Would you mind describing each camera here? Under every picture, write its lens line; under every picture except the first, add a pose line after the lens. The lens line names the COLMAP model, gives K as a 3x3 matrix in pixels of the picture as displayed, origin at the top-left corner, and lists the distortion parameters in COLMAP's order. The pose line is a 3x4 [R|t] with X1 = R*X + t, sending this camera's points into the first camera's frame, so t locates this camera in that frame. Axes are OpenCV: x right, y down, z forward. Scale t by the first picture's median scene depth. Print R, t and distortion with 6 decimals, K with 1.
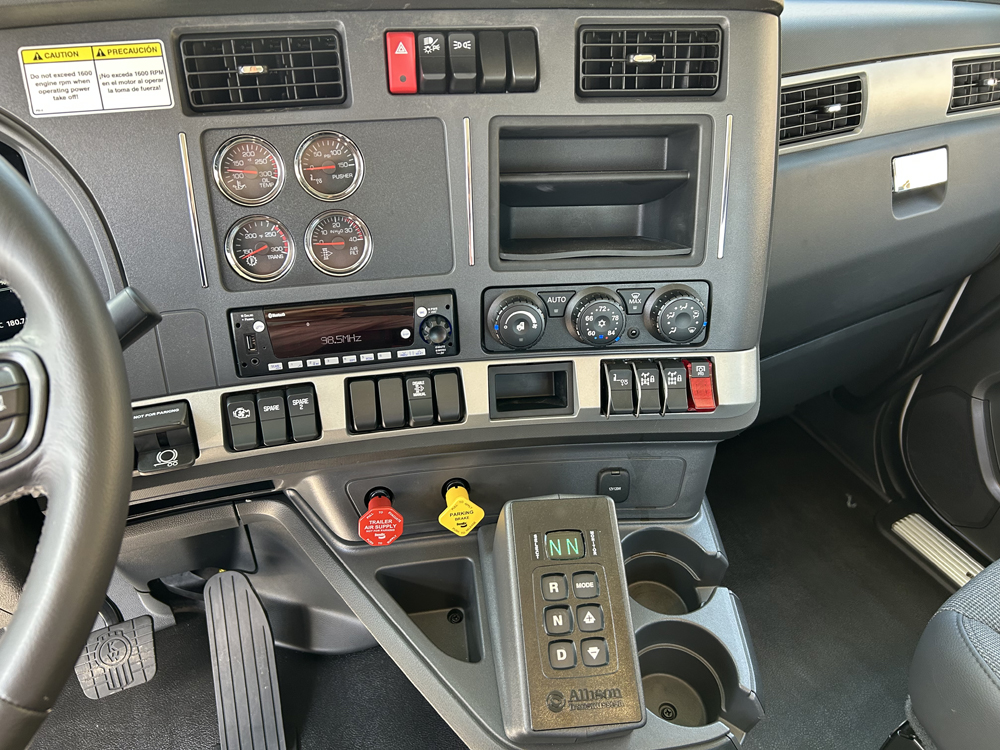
lens RADIAL K [[753.6, 0, 498.6], [0, 753.6, 367.7], [0, 0, 1]] dist [0.050653, -0.080754]
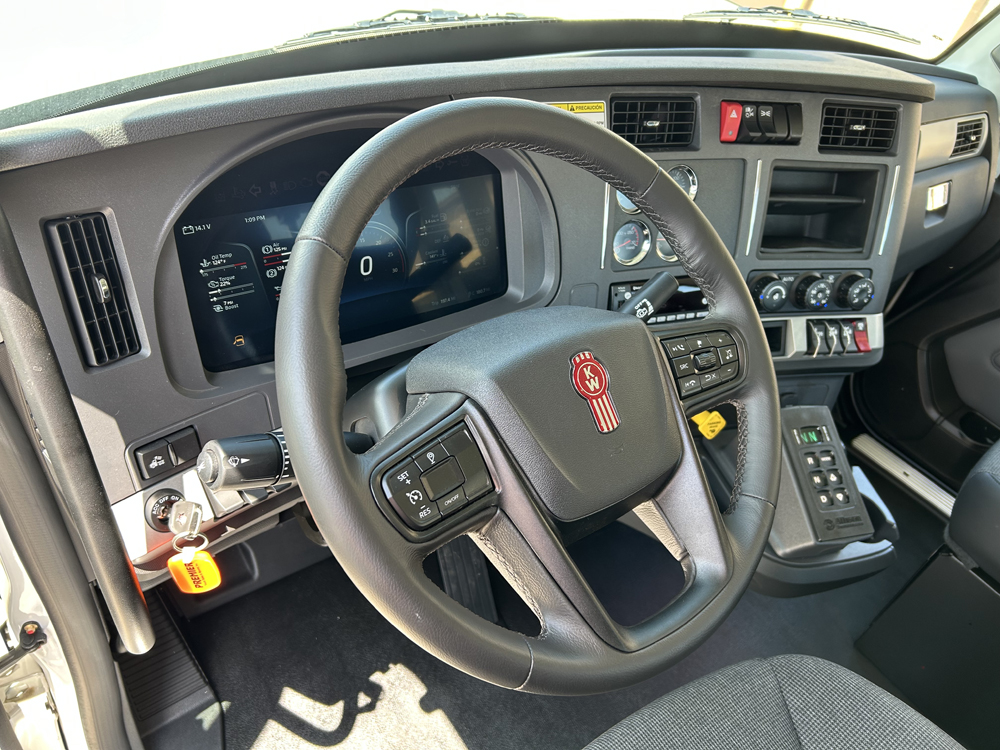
lens RADIAL K [[750.8, 0, 500.0], [0, 750.8, 375.0], [0, 0, 1]] dist [-0.001468, -0.004400]
pose [[0.971779, -0.014792, 0.235427, -0.863957], [0.002460, 0.998613, 0.052589, 0.021751], [-0.235878, -0.050525, 0.970468, -0.348761]]
